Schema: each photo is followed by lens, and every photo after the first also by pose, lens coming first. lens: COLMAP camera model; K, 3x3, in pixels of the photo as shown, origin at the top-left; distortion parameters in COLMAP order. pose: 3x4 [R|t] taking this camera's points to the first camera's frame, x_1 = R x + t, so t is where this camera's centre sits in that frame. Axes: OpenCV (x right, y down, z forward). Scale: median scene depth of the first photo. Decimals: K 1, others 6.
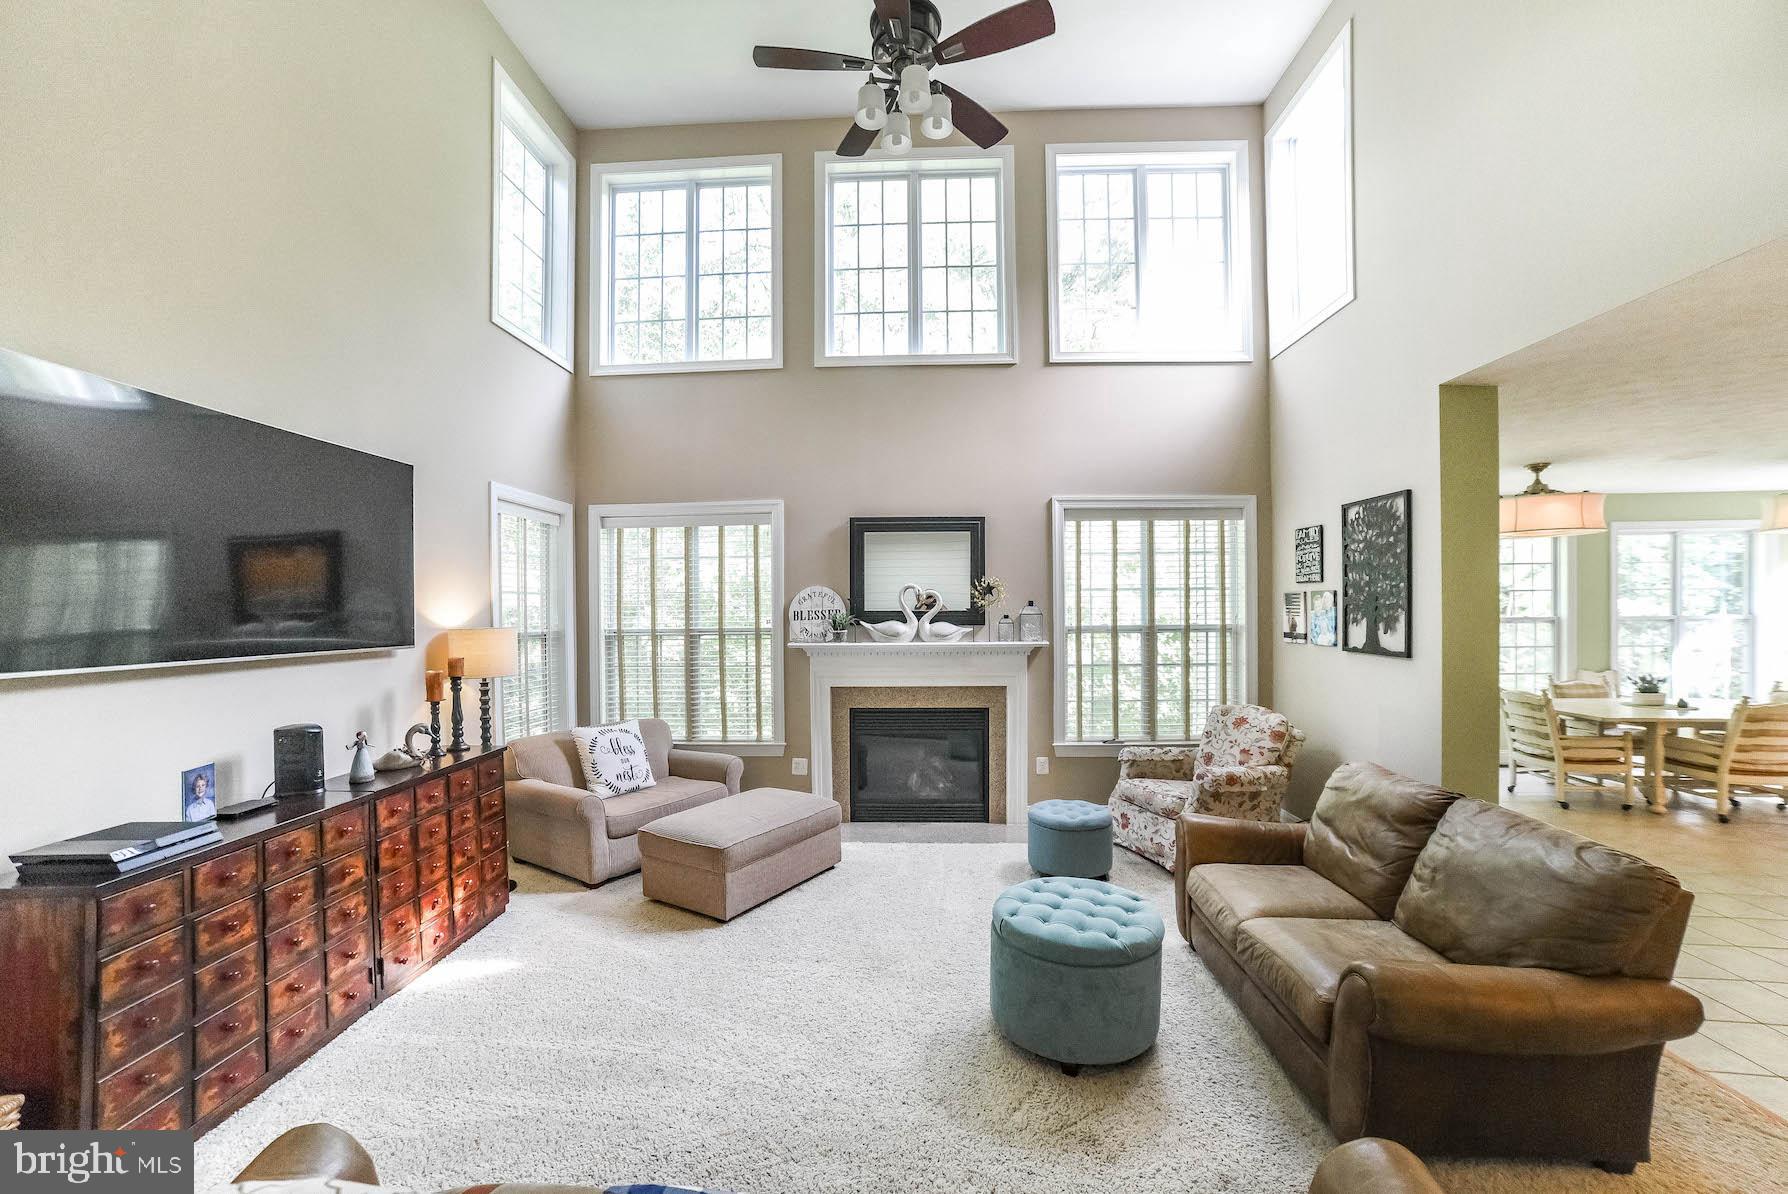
lens RADIAL K [[711.2, 0, 890.1], [0, 711.2, 620.6], [0, 0, 1]] dist [-0.033892, 0.010366]
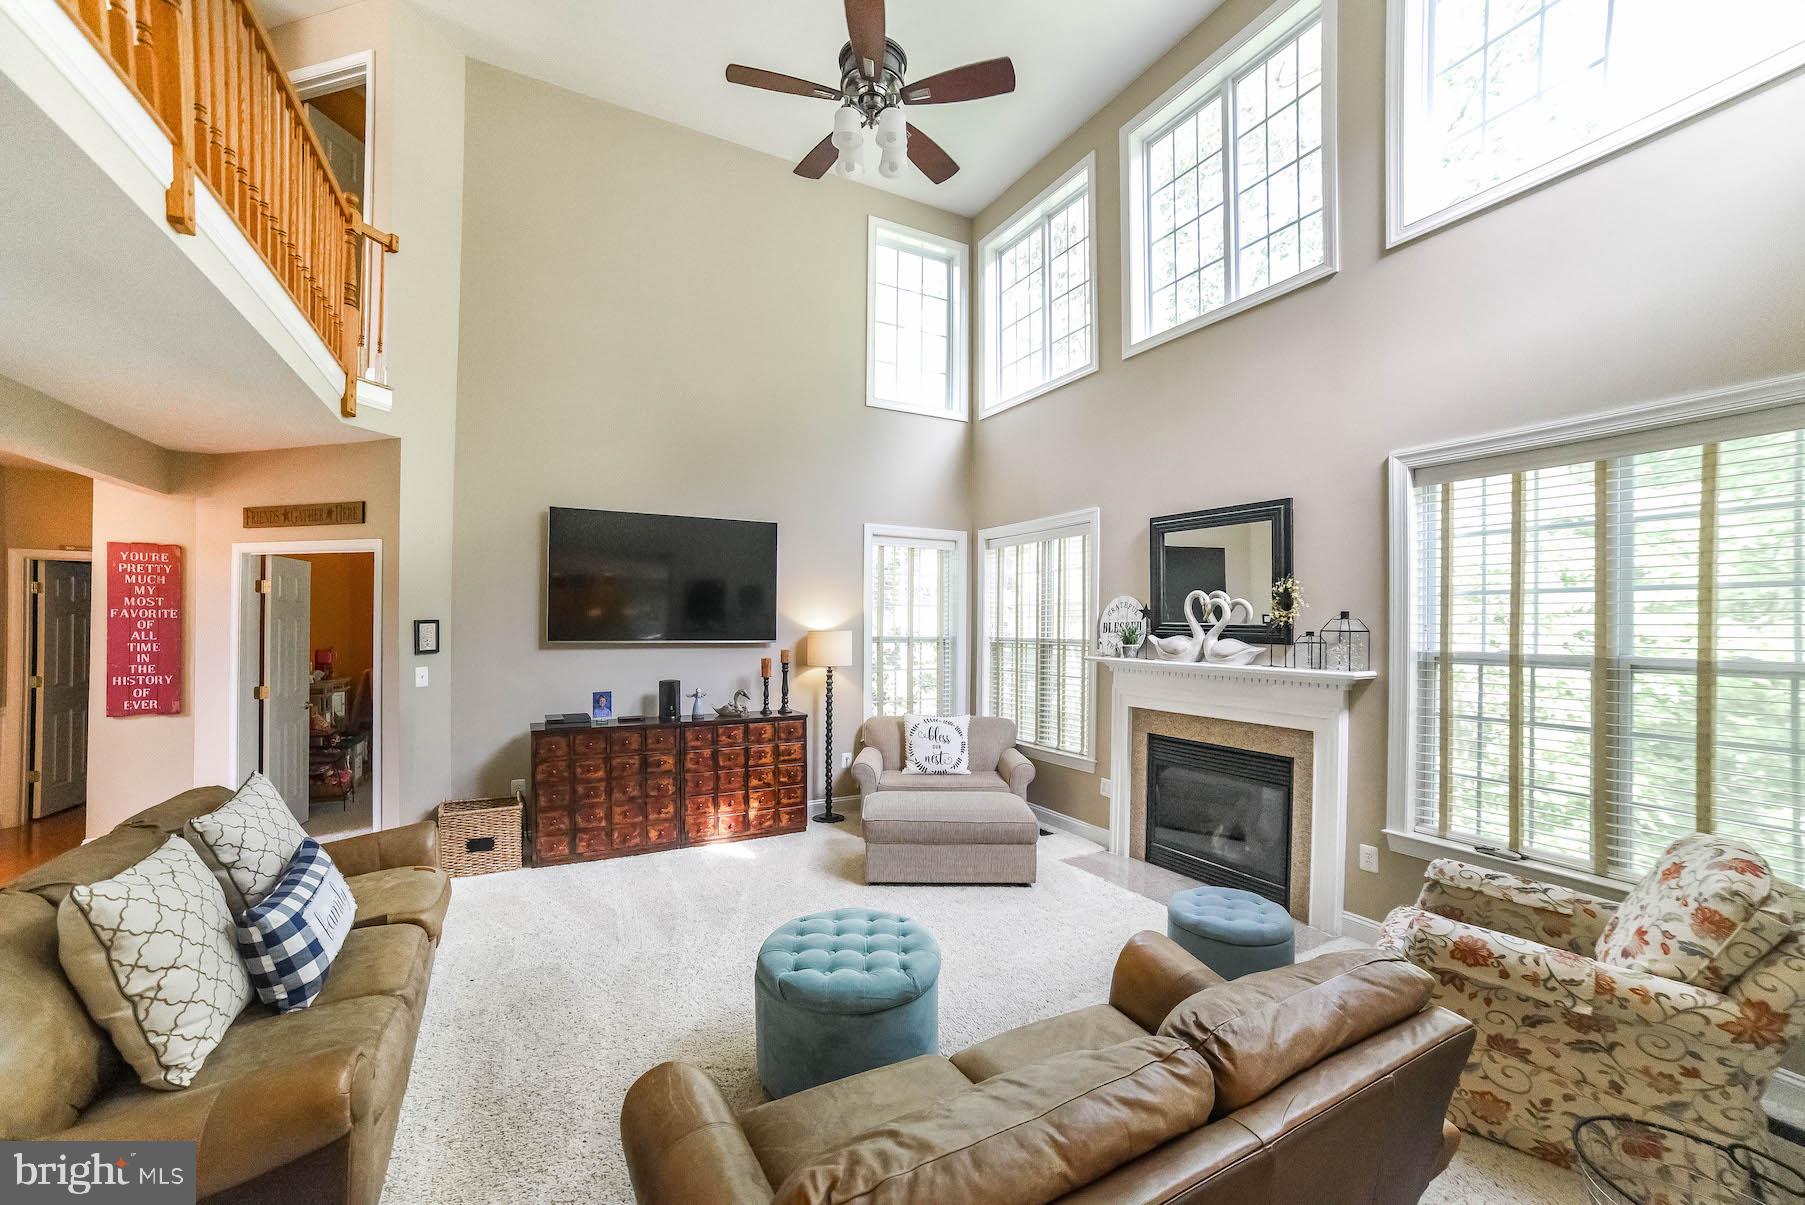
lens RADIAL K [[718.0, 0, 906.4], [0, 718.0, 621.2], [0, 0, 1]] dist [-0.033892, 0.010366]
pose [[0.521934, 0.009832, -0.852929, 0.554242], [-0.021324, 0.999771, -0.001524, -0.008624], [0.852719, 0.018983, 0.522025, 0.283844]]
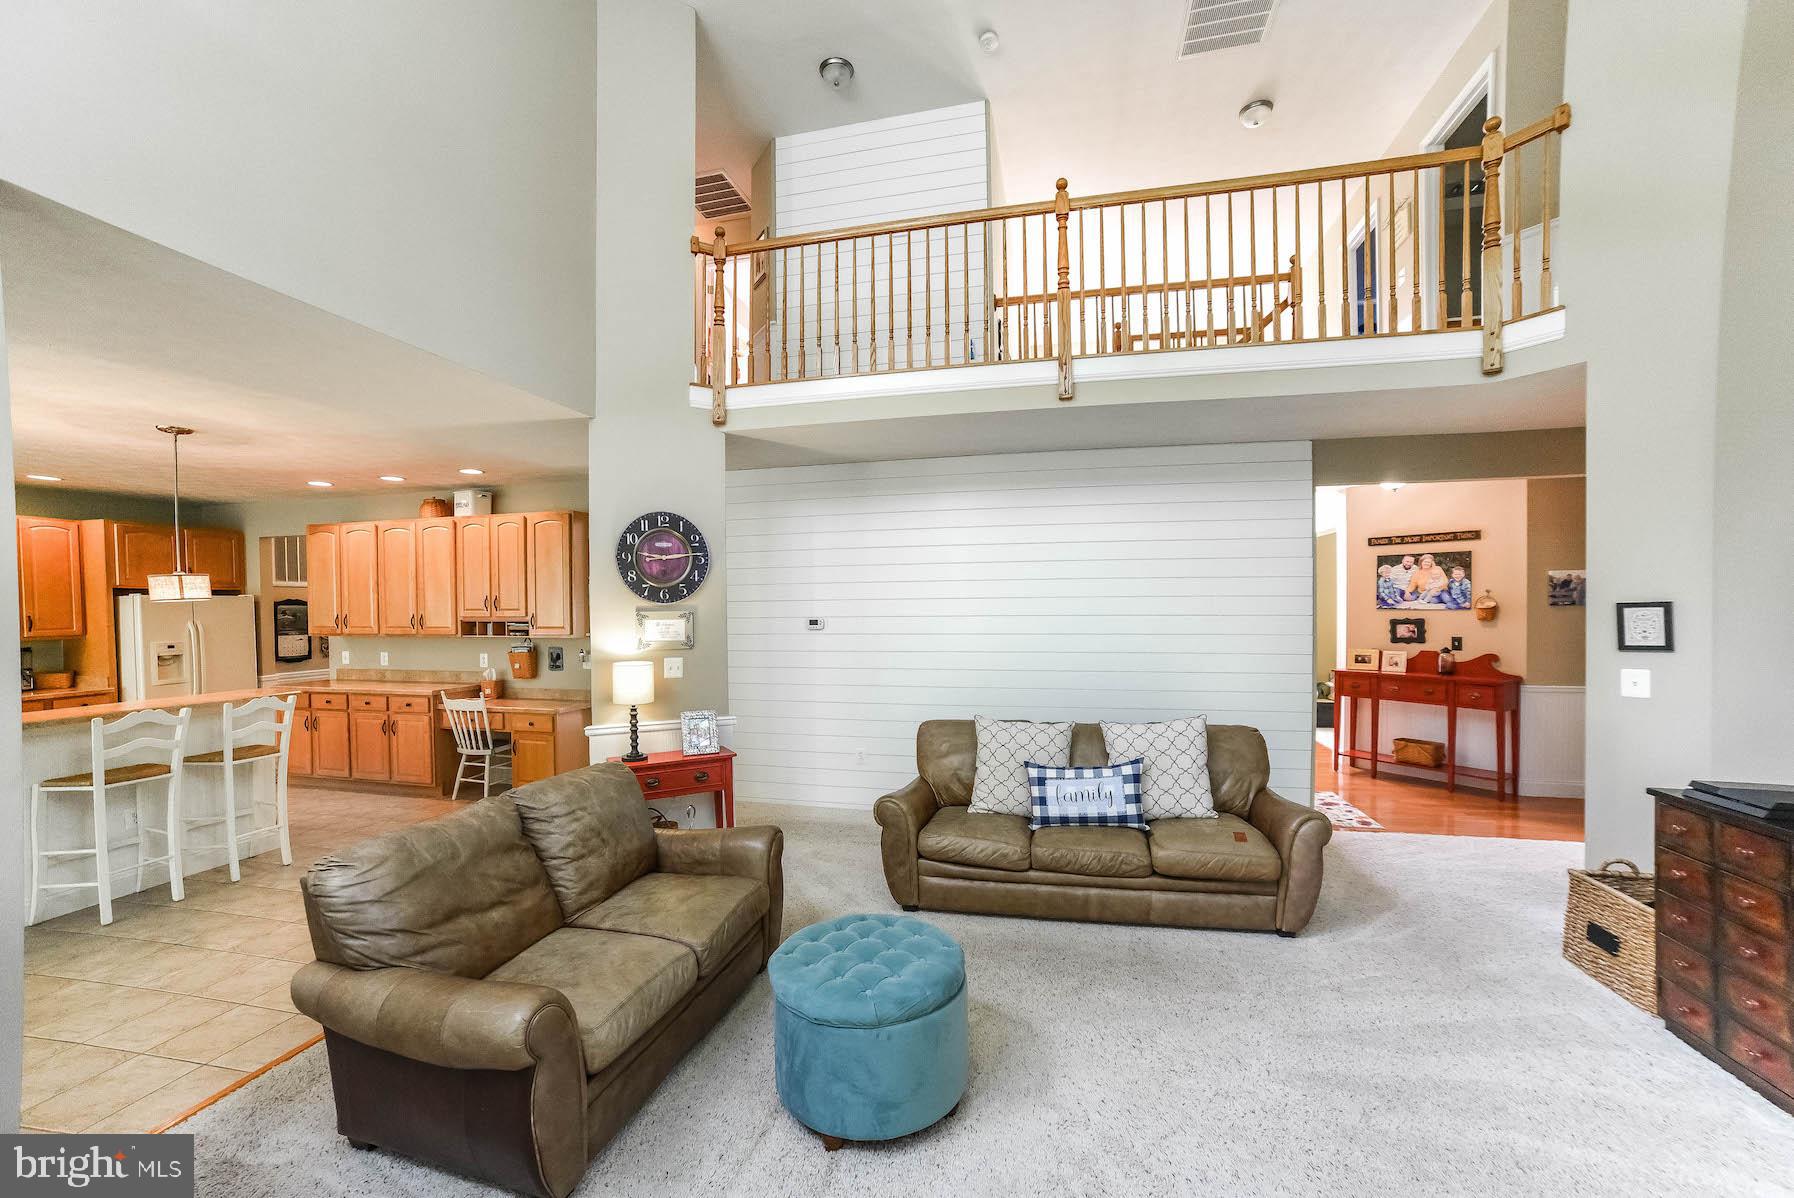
lens RADIAL K [[713.6, 0, 887.0], [0, 713.6, 625.3], [0, 0, 1]] dist [-0.033892, 0.010366]
pose [[-0.982274, 0.006814, 0.187325, 0.016089], [0.014275, 0.999156, 0.038509, -0.013303], [-0.186904, 0.040501, -0.981543, 0.955764]]
